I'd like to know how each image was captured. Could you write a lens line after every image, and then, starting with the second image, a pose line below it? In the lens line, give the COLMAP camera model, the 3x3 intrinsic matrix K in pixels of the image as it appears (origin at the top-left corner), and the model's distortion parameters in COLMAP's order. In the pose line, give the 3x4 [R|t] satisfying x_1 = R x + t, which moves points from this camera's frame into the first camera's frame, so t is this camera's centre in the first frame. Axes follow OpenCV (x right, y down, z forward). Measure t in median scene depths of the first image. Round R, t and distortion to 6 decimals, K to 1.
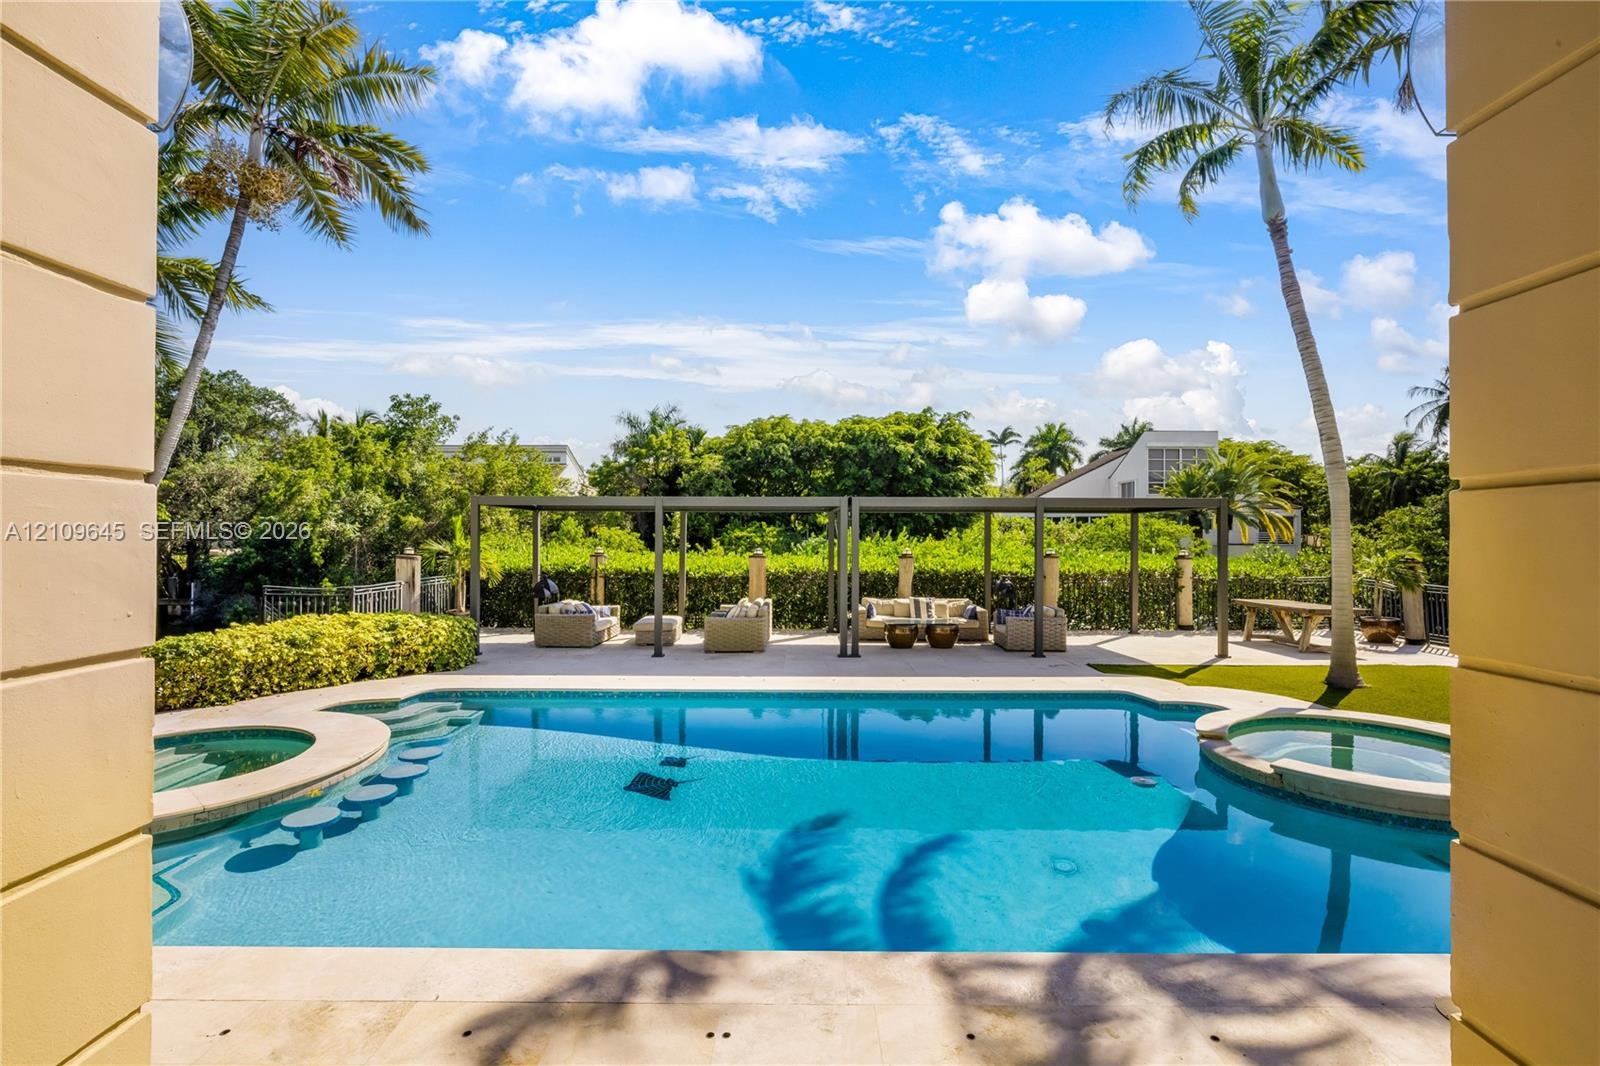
lens RADIAL K [[736.6, 0, 799.7], [0, 736.6, 535.0], [0, 0, 1]] dist [-0.000161, 0.000078]
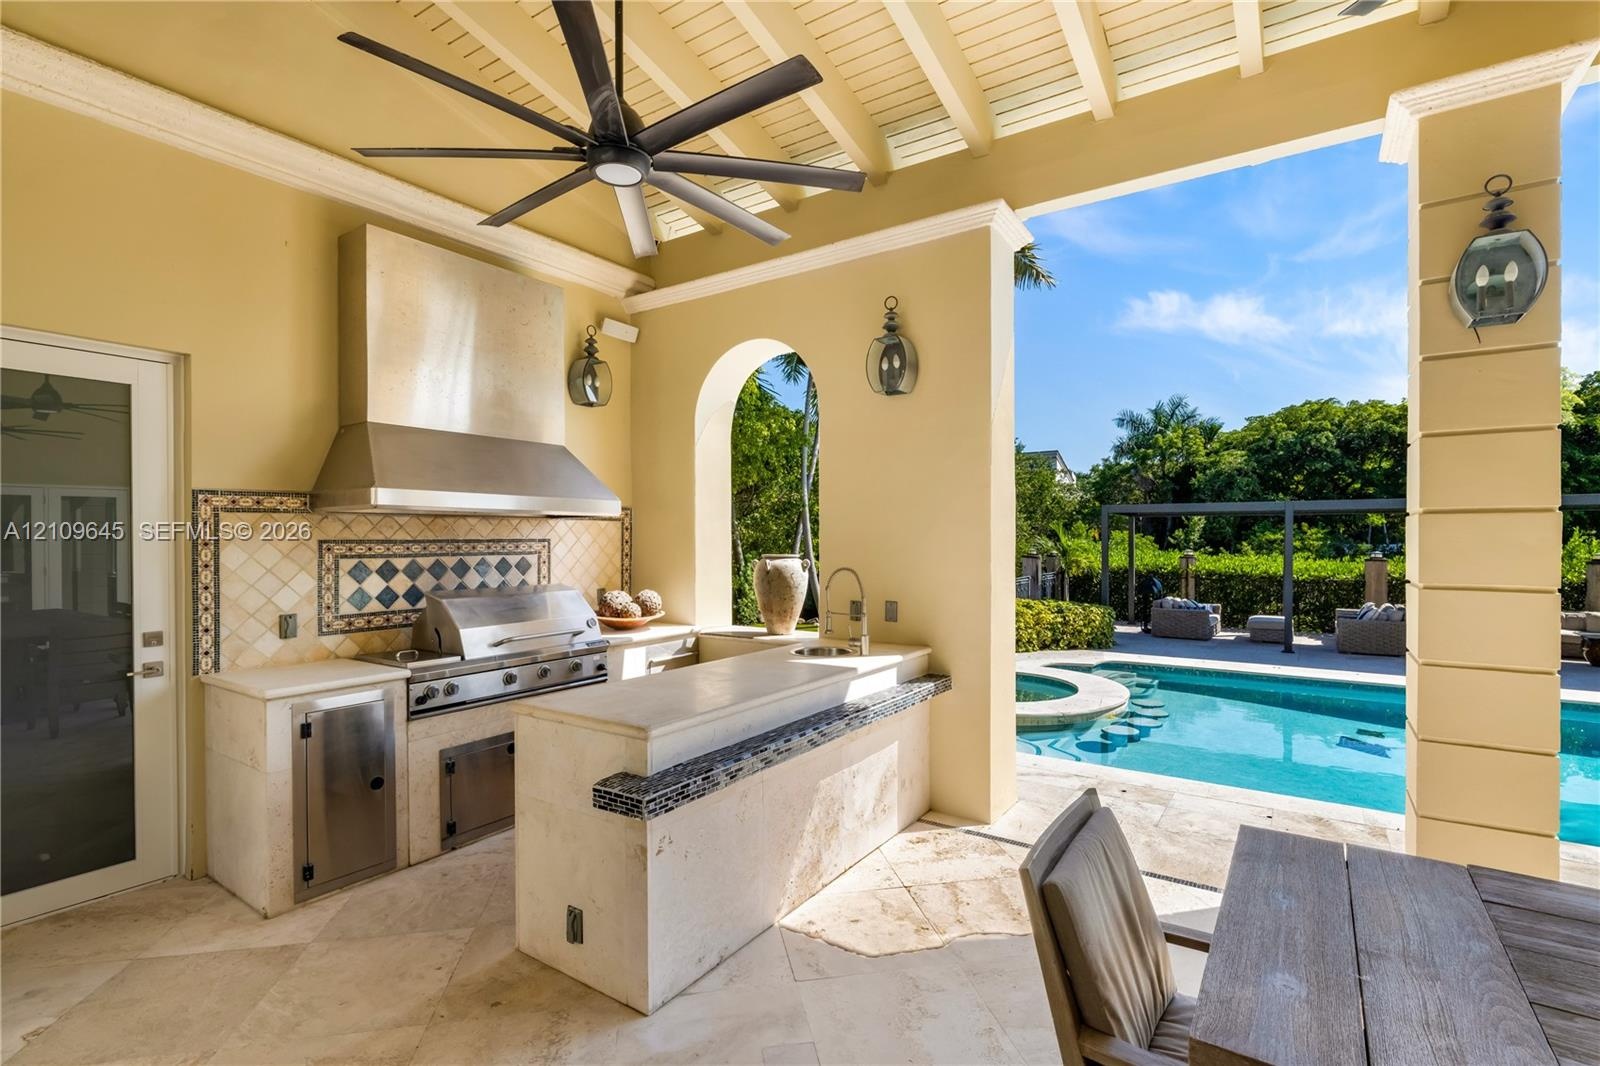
lens RADIAL K [[755.0, 0, 800.0], [0, 755.0, 533.0], [0, 0, 1]] dist [-0.000295, 0.000495]
pose [[0.833233, -0.006922, -0.552879, -0.080278], [0.002510, 0.999959, -0.008737, 0.000289], [0.552917, 0.005892, 0.833216, -0.133287]]
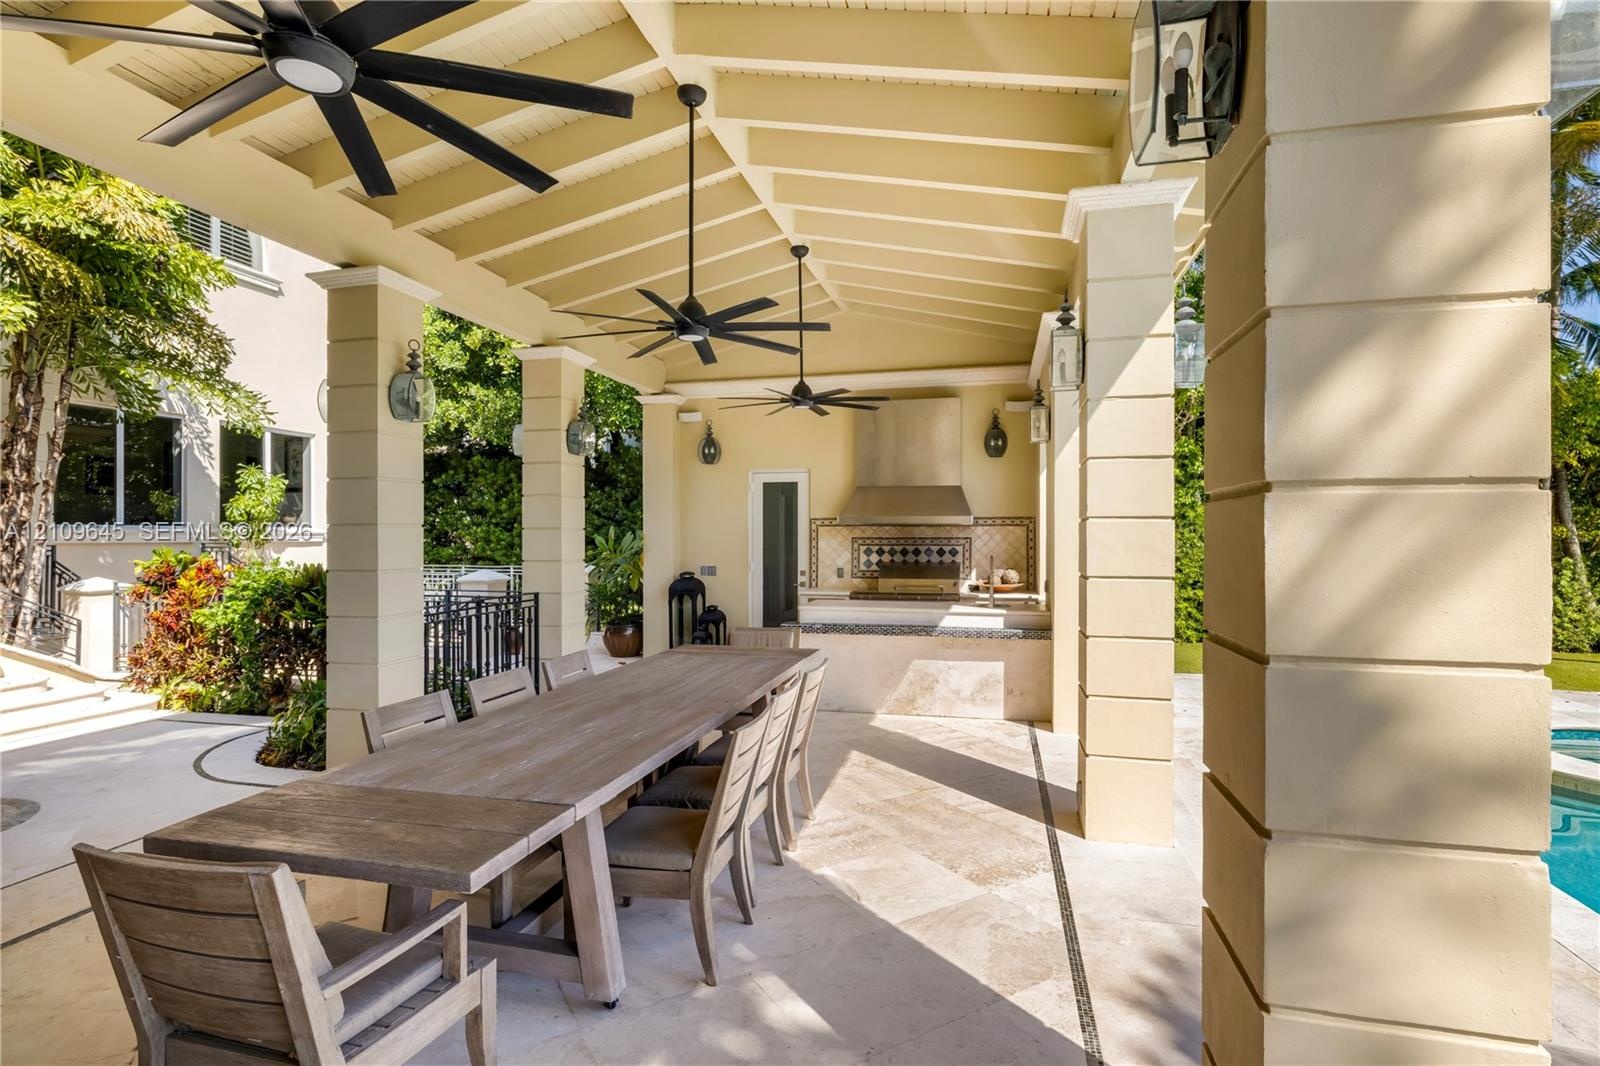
lens RADIAL K [[786.3, 0, 796.5], [0, 786.3, 540.7], [0, 0, 1]] dist [0.001401, 0.000460]
pose [[-0.241750, 0.002813, -0.970334, 0.140040], [-0.003074, 0.999989, 0.003665, 0.000426], [0.970334, 0.003869, -0.241739, 0.016639]]
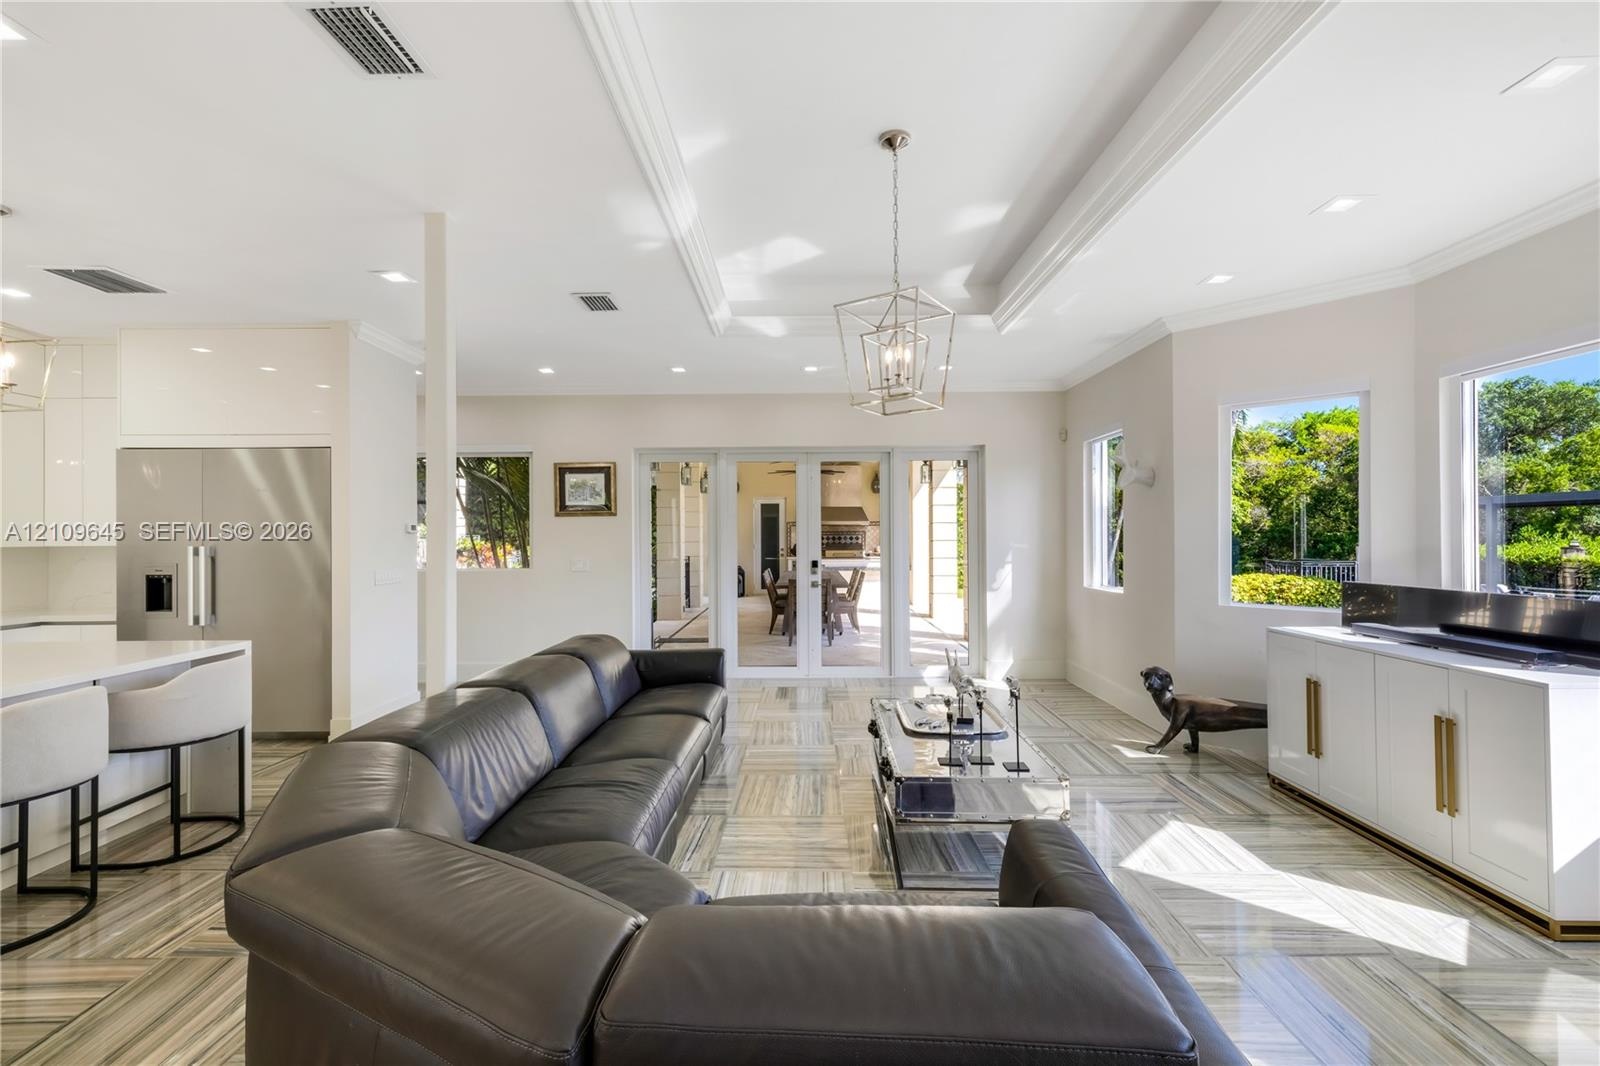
lens RADIAL K [[686.1, 0, 800.0], [0, 686.1, 533.0], [0, 0, 1]] dist [0.000428, 0.000046]
pose [[-0.007556, -0.005537, -0.999956, 0.459882], [0.002929, 0.999980, -0.005560, 0.005788], [0.999967, -0.002971, -0.007540, -0.056509]]
